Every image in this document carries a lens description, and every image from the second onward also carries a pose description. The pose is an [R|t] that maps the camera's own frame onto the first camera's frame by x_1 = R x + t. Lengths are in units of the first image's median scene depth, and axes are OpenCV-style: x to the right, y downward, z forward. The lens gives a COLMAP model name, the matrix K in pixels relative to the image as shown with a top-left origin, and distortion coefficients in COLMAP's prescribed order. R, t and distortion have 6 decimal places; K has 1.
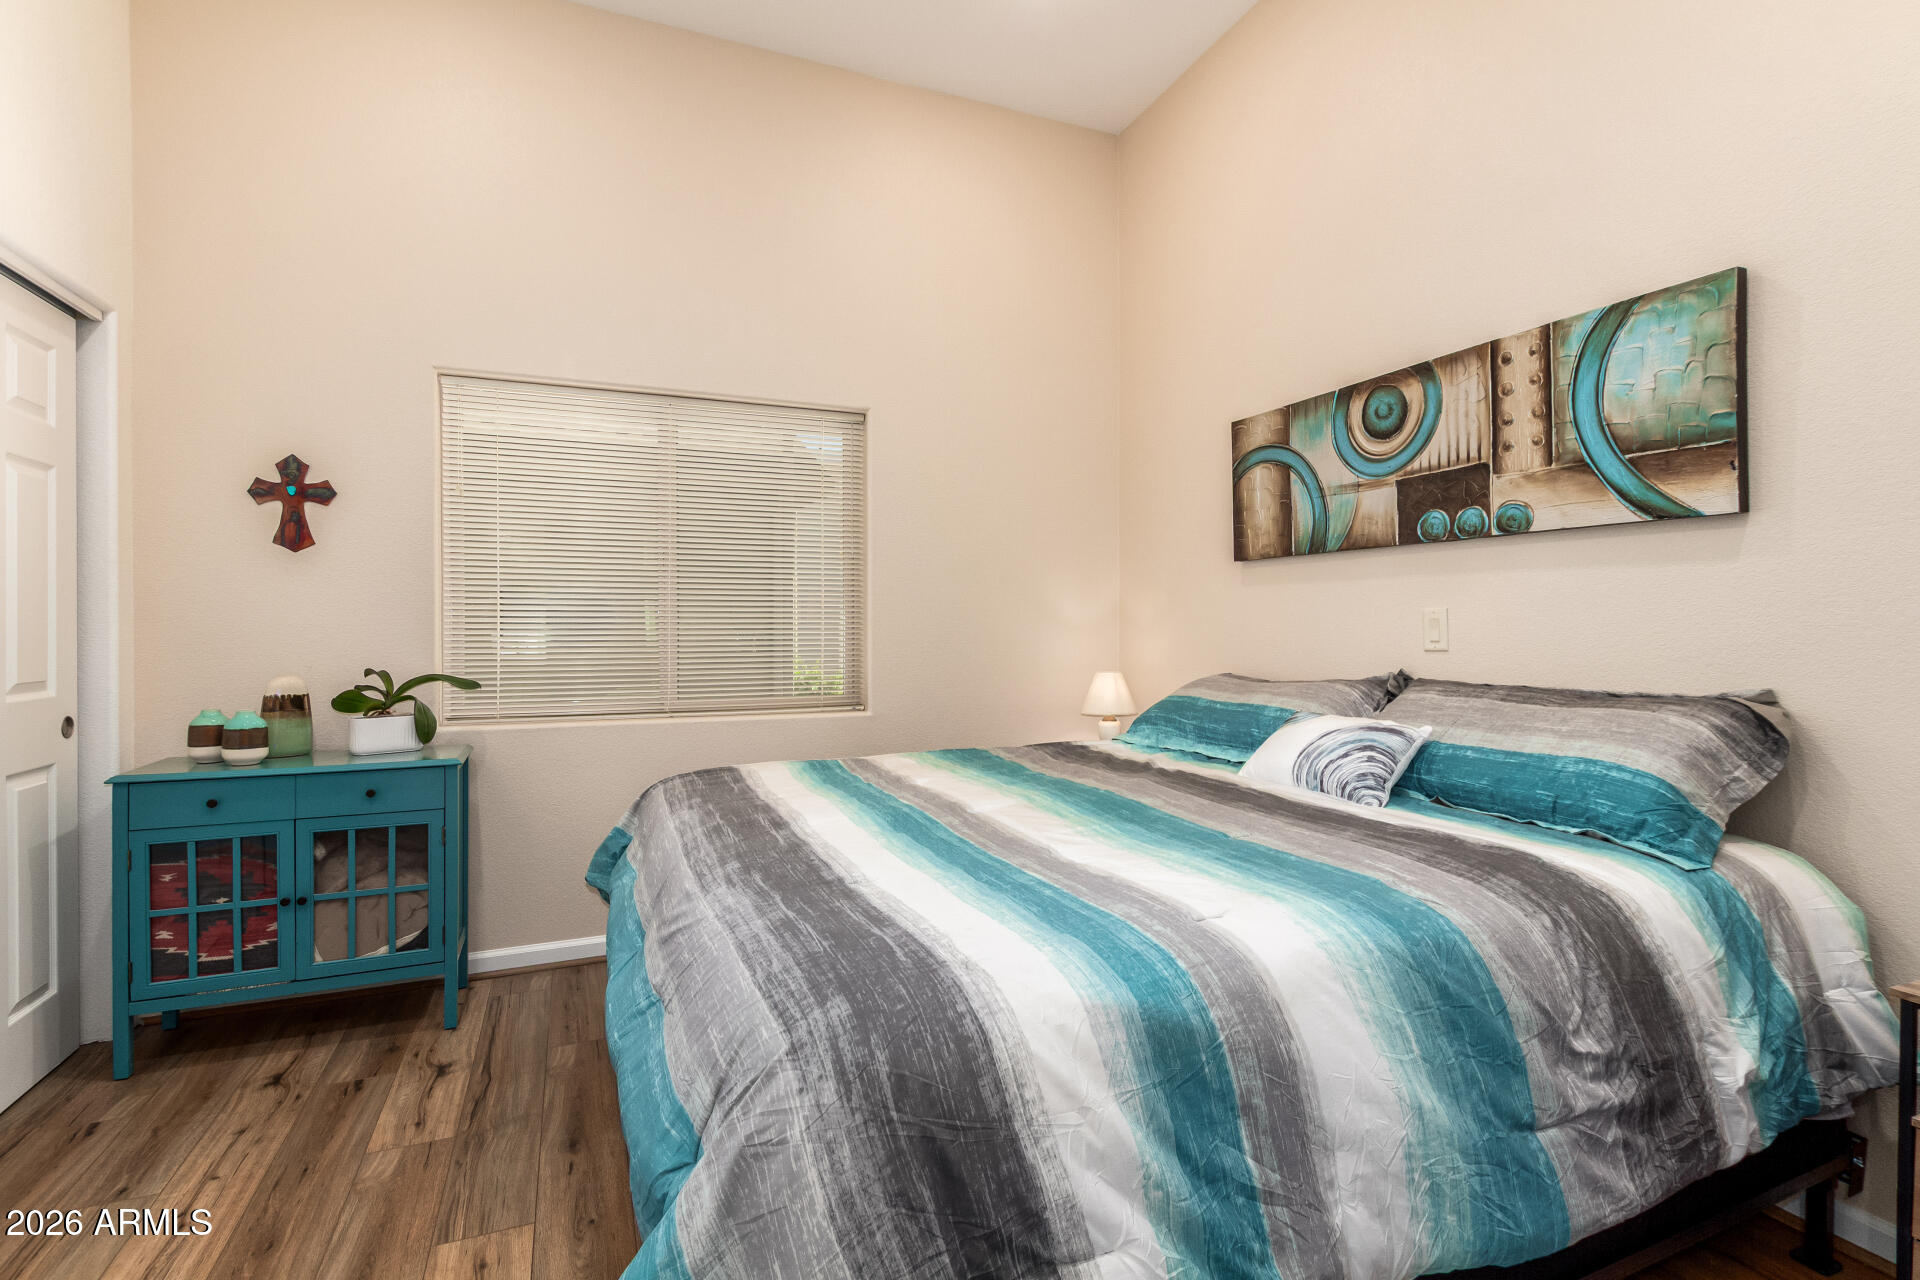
lens RADIAL K [[905.0, 0, 967.5], [0, 905.0, 630.8], [0, 0, 1]] dist [0.001188, -0.001587]
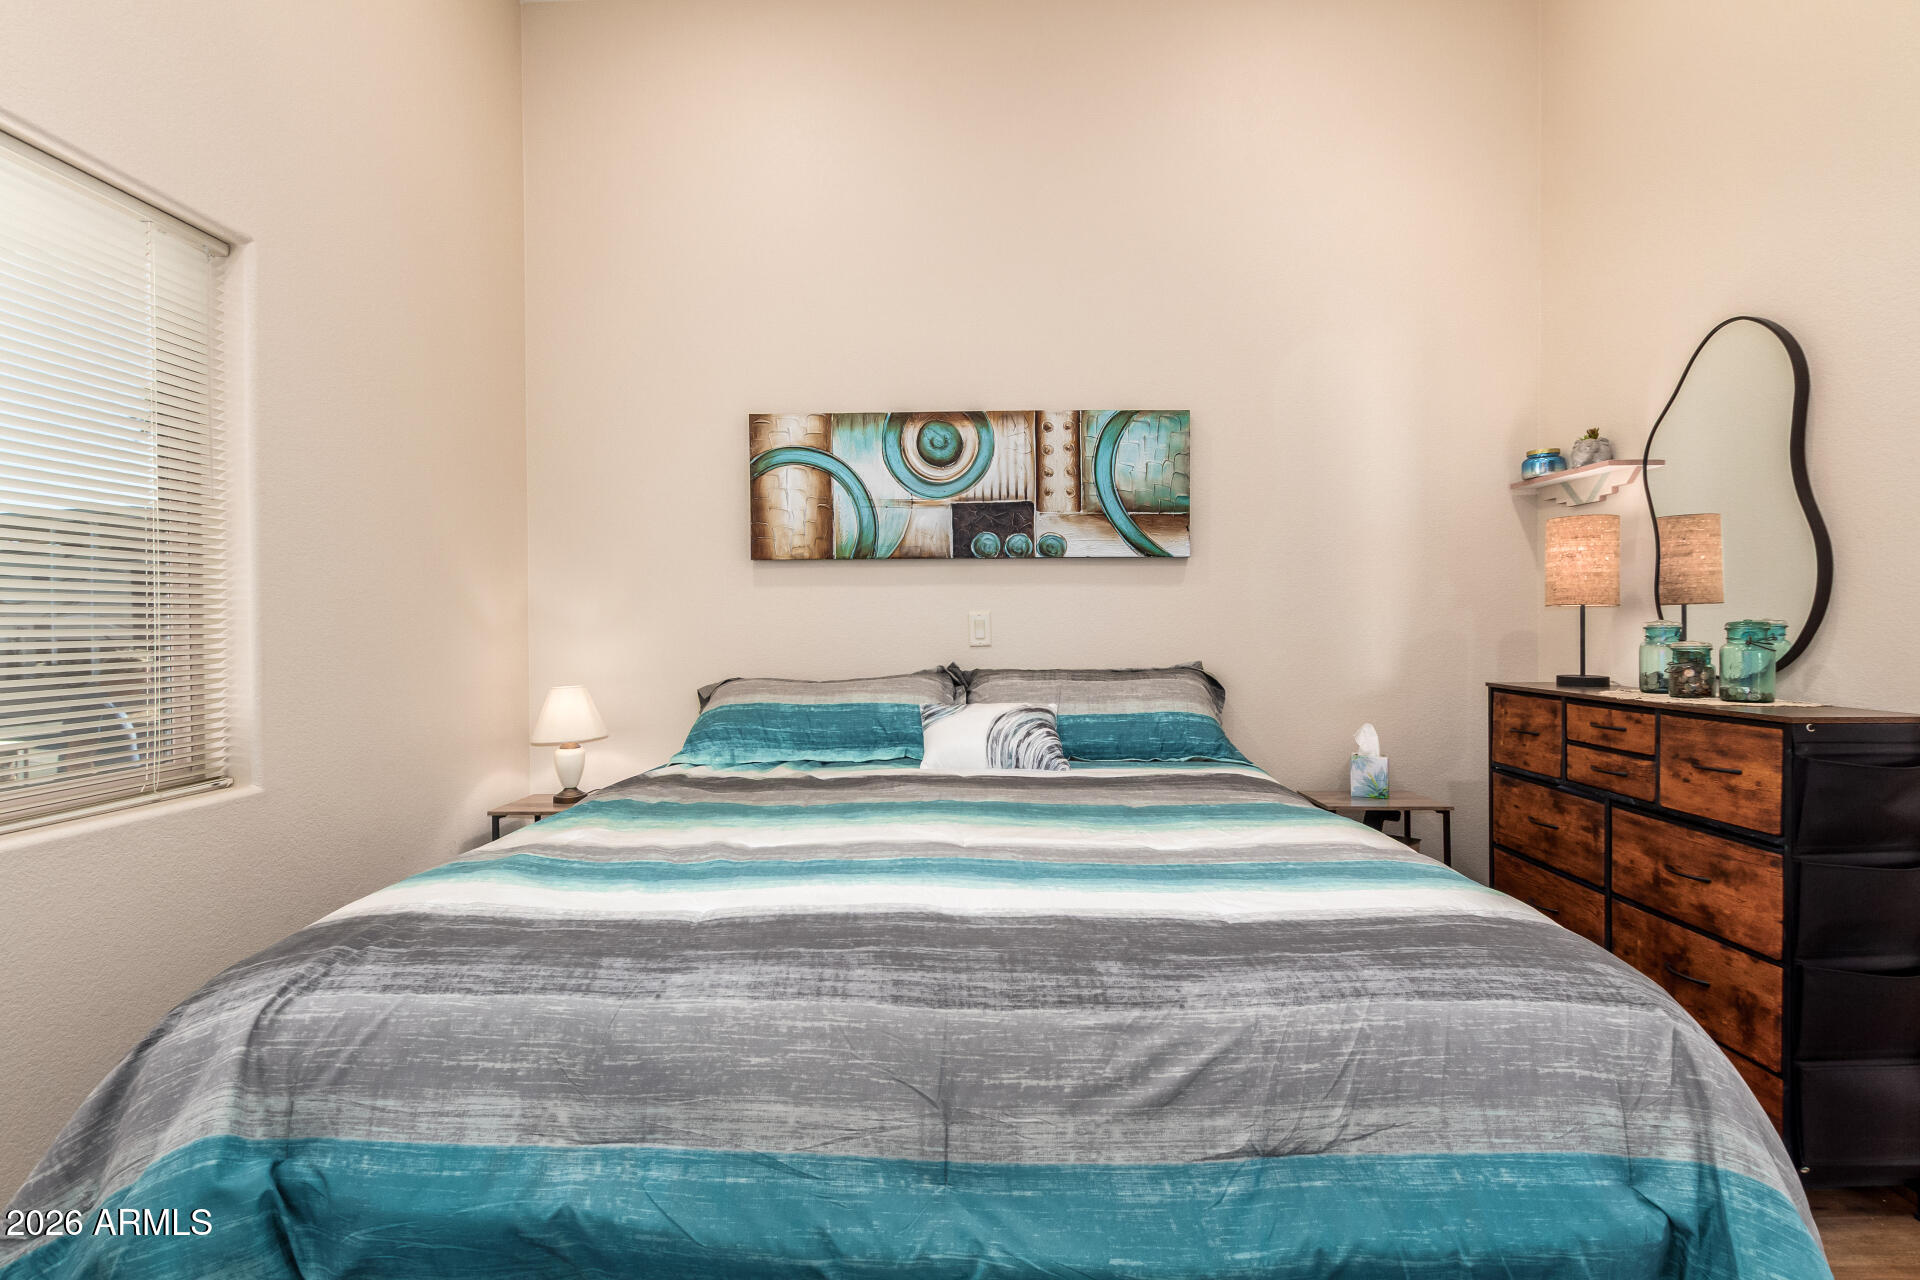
lens RADIAL K [[897.6, 0, 932.6], [0, 897.6, 639.5], [0, 0, 1]] dist [0.001318, 0.000048]
pose [[0.399083, -0.015781, 0.916779, -0.690830], [0.011881, 0.999857, 0.012039, -0.002669], [-0.916838, 0.006088, 0.399214, 0.619126]]
